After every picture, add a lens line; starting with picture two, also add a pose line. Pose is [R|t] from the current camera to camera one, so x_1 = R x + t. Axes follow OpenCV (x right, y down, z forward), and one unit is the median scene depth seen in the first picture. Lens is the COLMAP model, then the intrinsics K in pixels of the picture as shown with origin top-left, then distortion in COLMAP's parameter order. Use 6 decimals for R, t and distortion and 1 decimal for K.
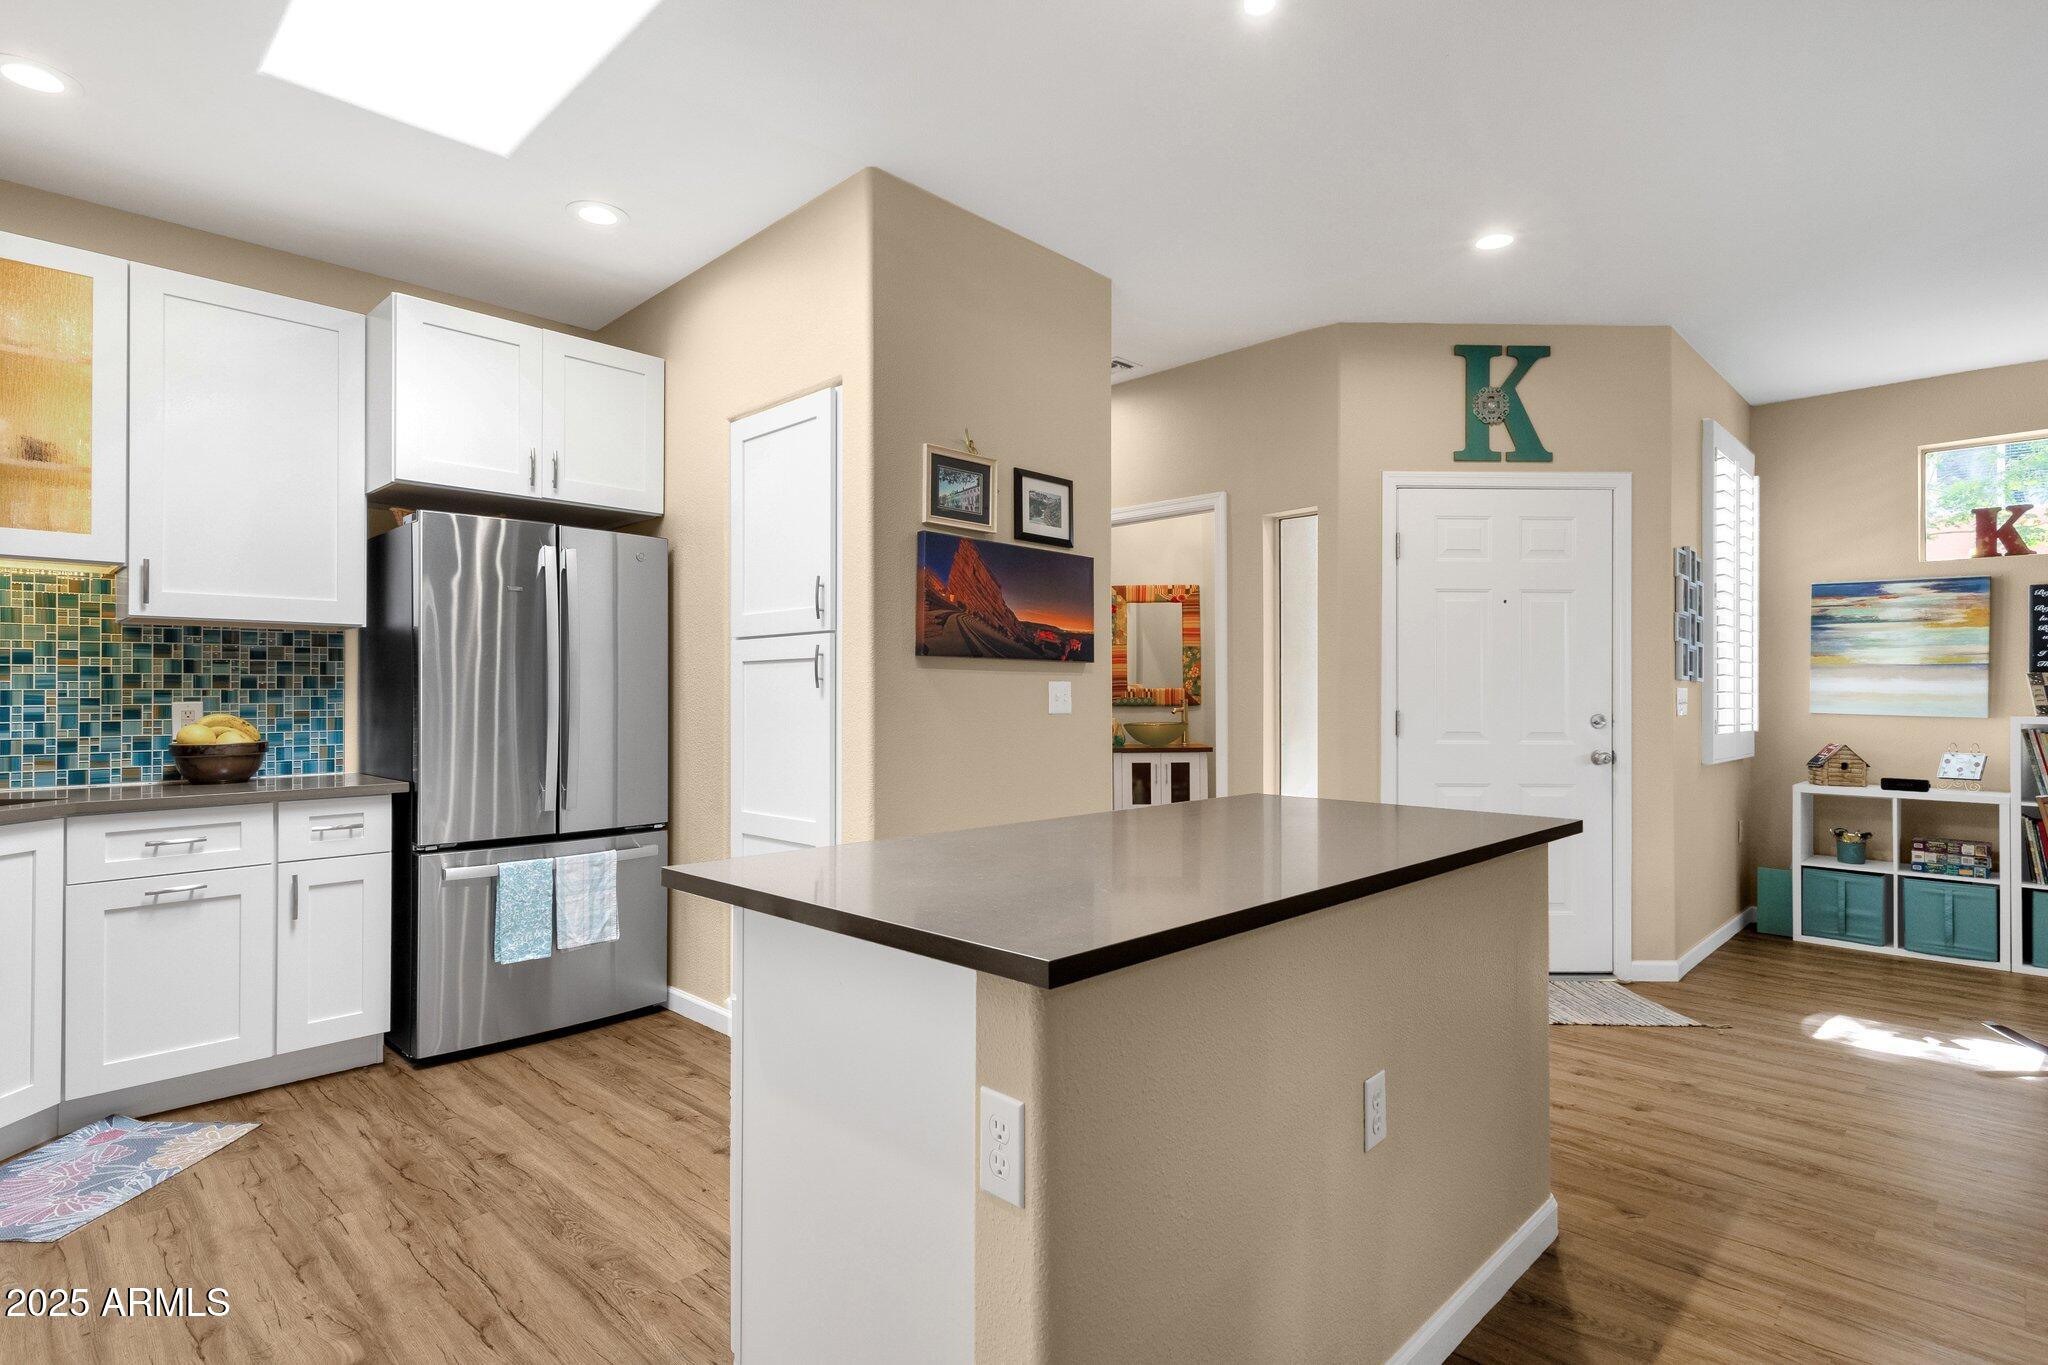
lens RADIAL K [[1005.1, 0, 1021.8], [0, 1005.1, 685.2], [0, 0, 1]] dist [0.010322, -0.004443]
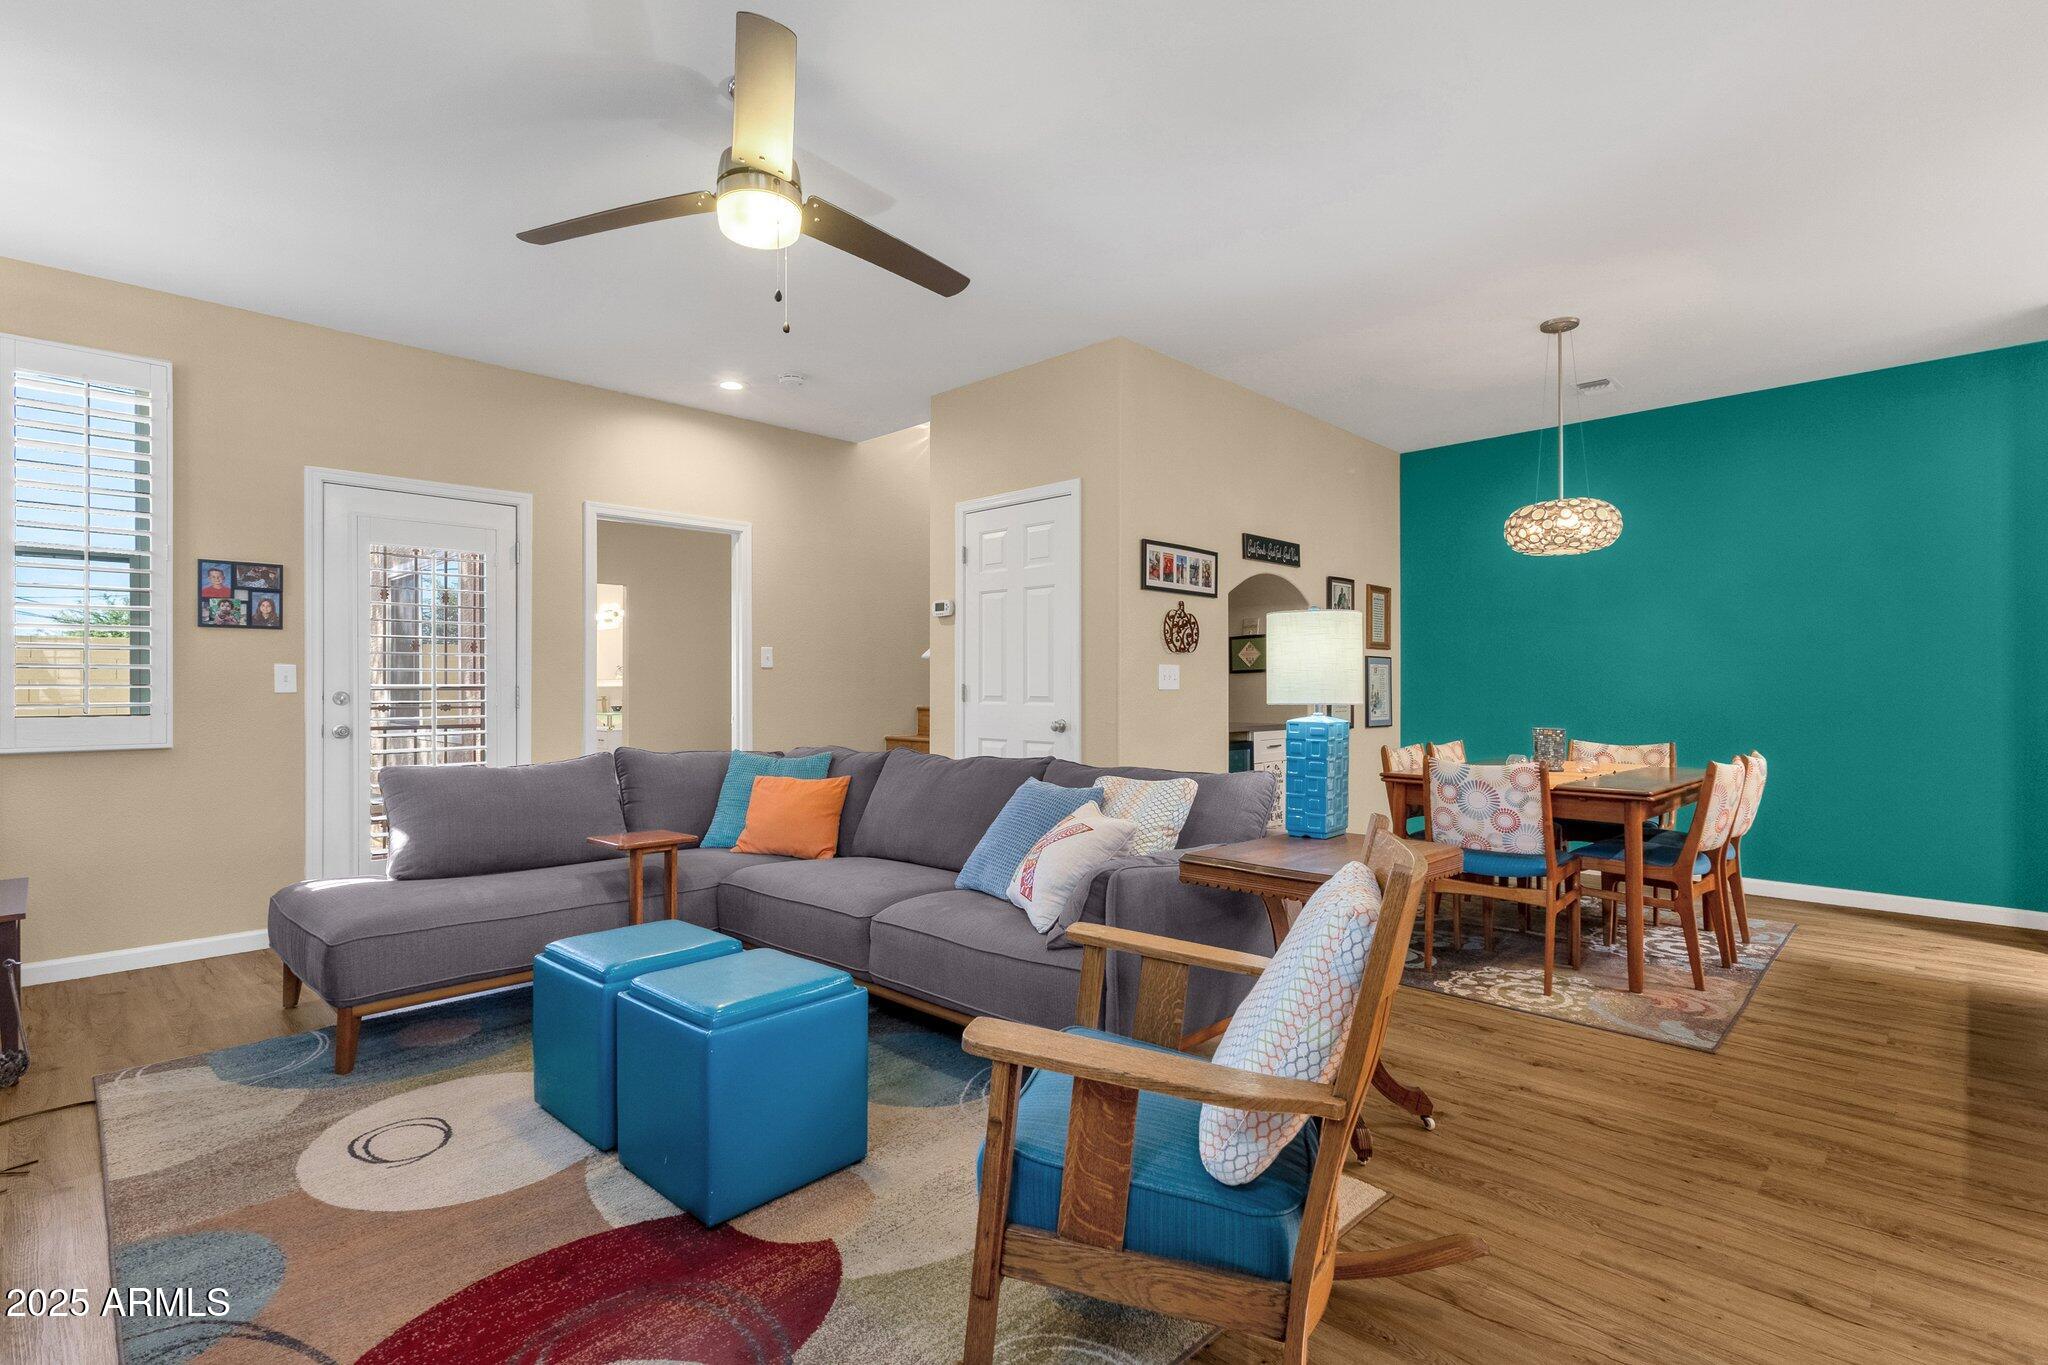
lens RADIAL K [[959.9, 0, 1020.8], [0, 959.9, 678.8], [0, 0, 1]] dist [0.011198, -0.001135]
pose [[-0.999963, -0.000209, -0.008569, 1.092971], [-0.000059, 0.999846, -0.017529, 0.032644], [0.008571, -0.017528, -0.999810, 1.298910]]
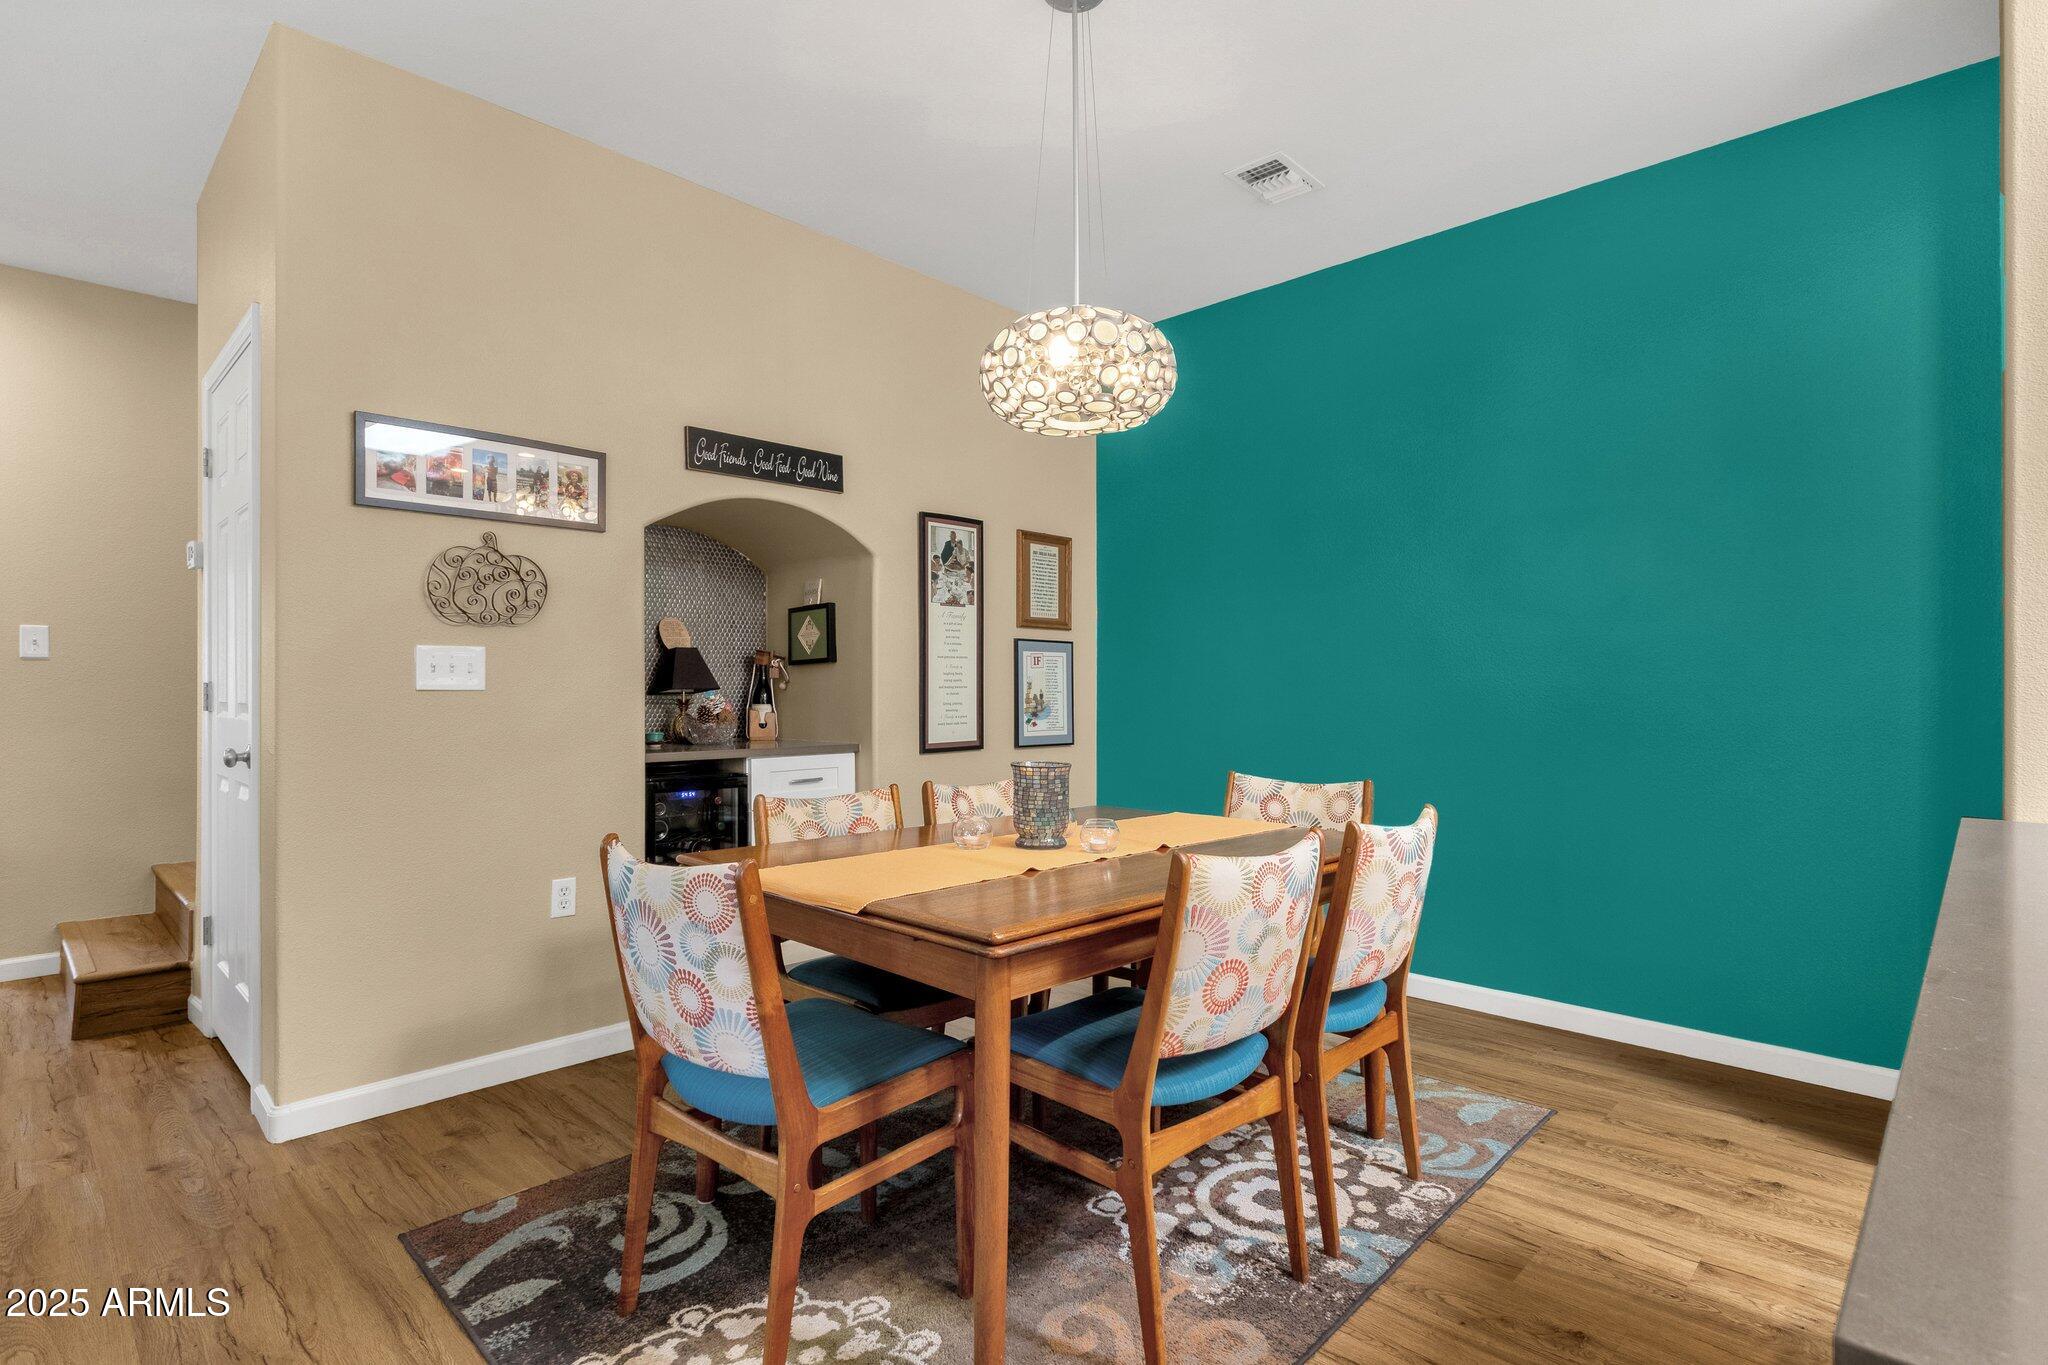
lens RADIAL K [[1005.1, 0, 1037.5], [0, 1005.1, 680.9], [0, 0, 1]] dist [0.010322, -0.004443]
pose [[-0.999740, 0.002246, -0.022673, 0.424482], [0.002598, 0.999877, -0.015493, 0.029885], [0.022636, -0.015548, -0.999623, 0.738669]]
